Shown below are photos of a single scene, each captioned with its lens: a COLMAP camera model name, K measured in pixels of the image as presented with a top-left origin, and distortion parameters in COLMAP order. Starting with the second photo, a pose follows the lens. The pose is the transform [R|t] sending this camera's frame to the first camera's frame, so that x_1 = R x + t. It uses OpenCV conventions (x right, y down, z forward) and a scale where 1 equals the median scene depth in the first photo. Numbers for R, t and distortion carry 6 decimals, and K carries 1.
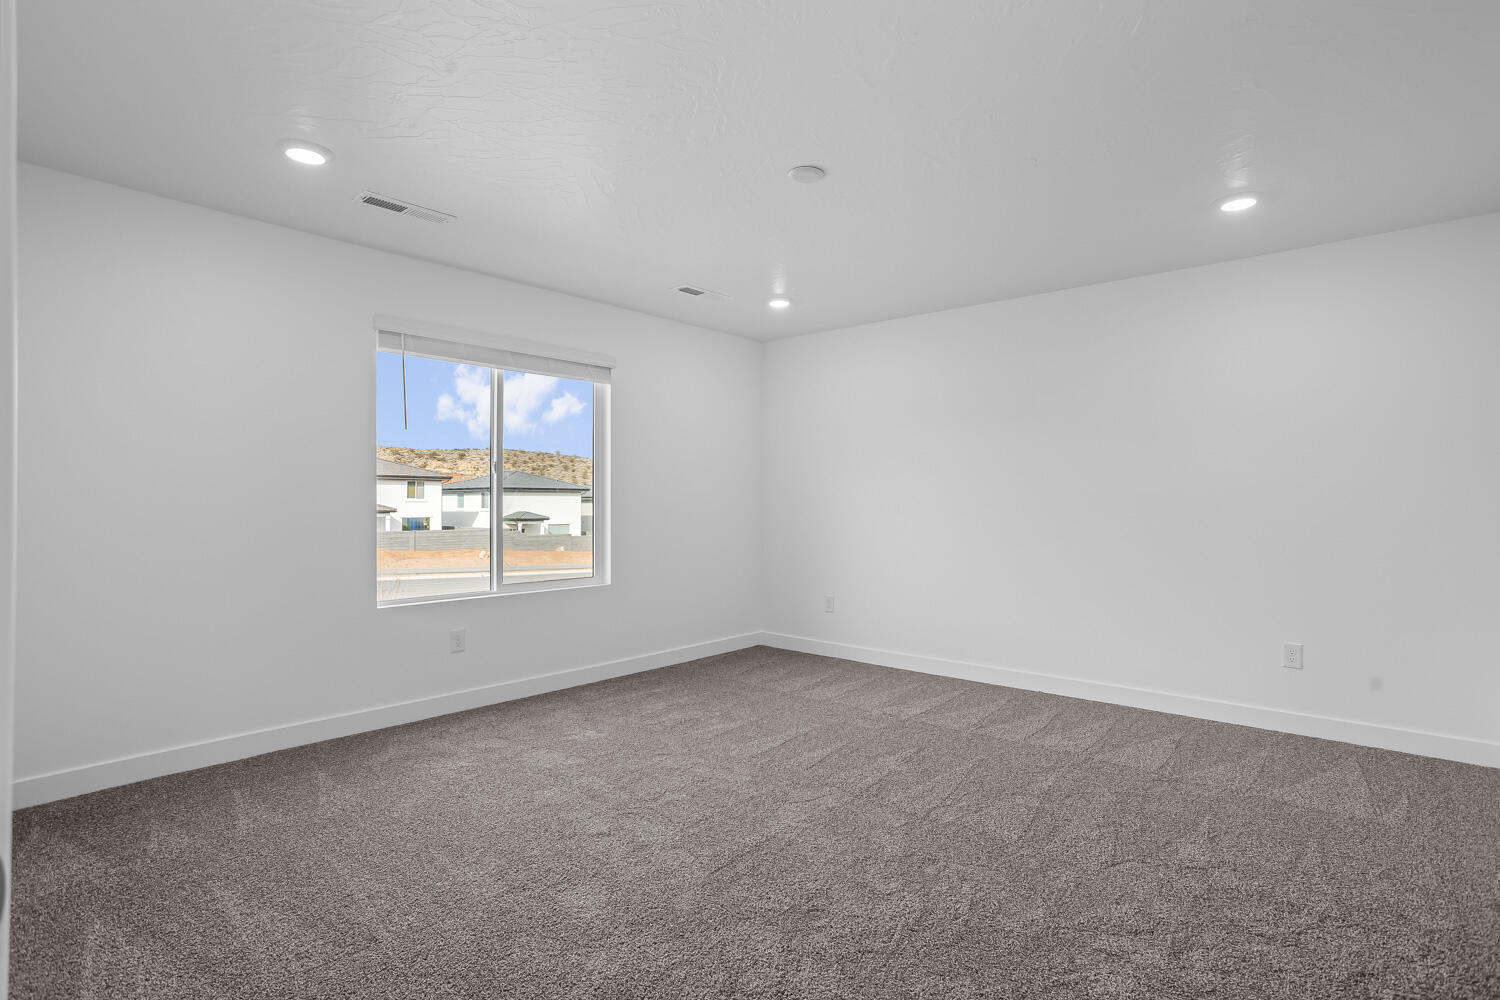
lens RADIAL K [[755.8, 0, 750.0], [0, 755.8, 500.0], [0, 0, 1]] dist [-0.034285, 0.000798]
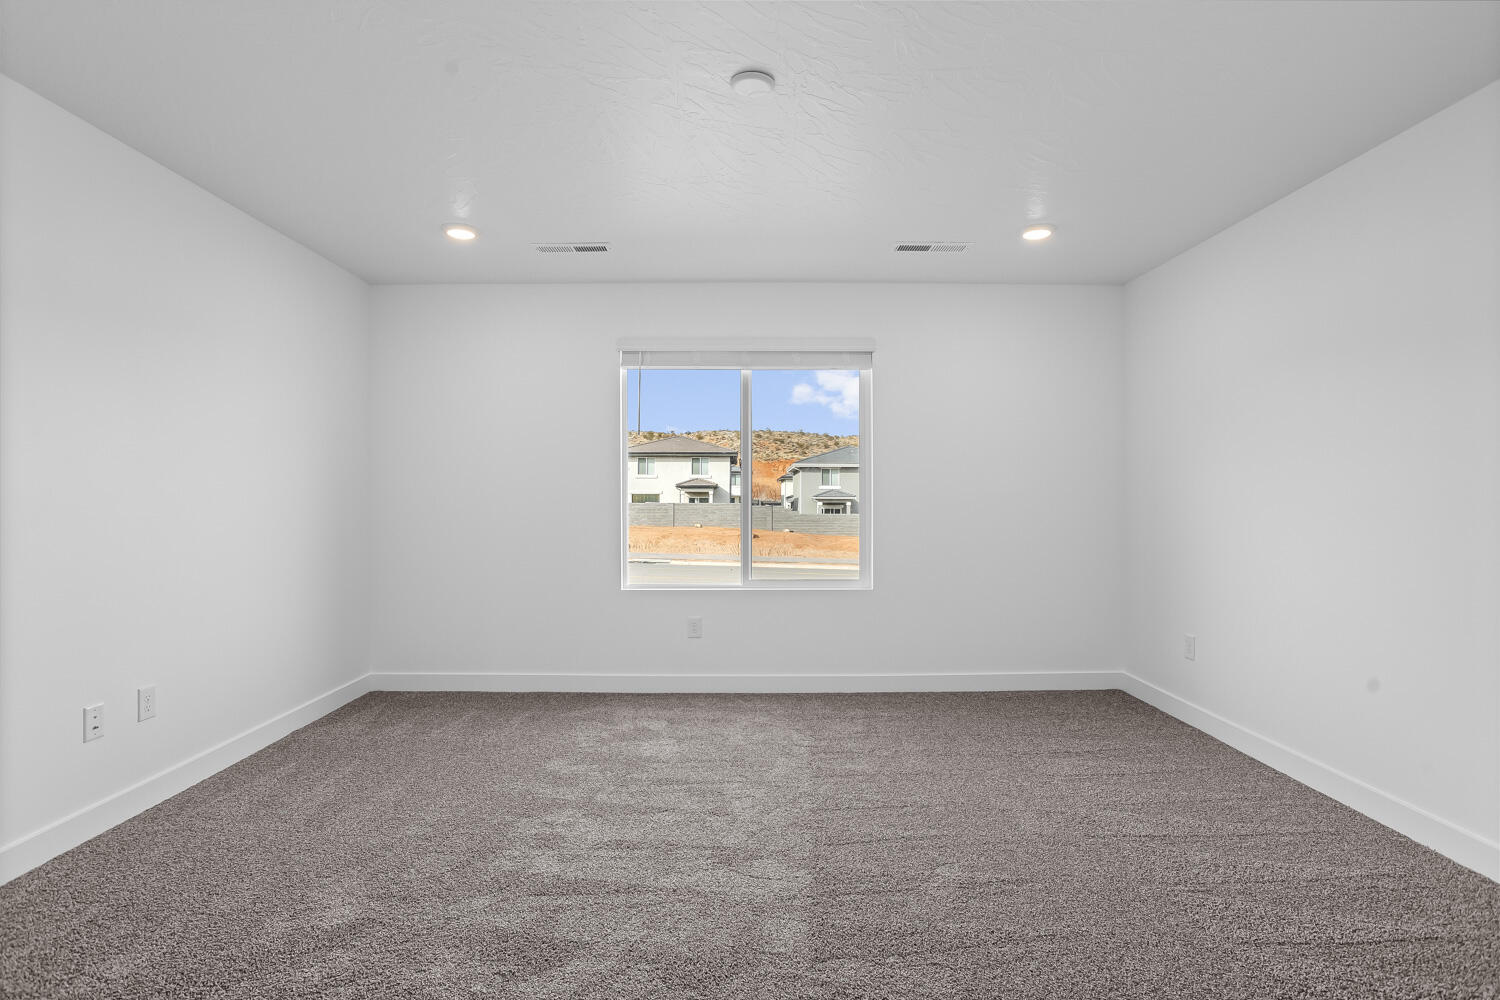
lens RADIAL K [[755.8, 0, 750.0], [0, 755.8, 500.0], [0, 0, 1]] dist [-0.034285, 0.000798]
pose [[0.658389, 0.004558, -0.752664, 0.469240], [0.001257, 0.999974, 0.007155, -0.002995], [0.752677, -0.005657, 0.658366, 0.333529]]
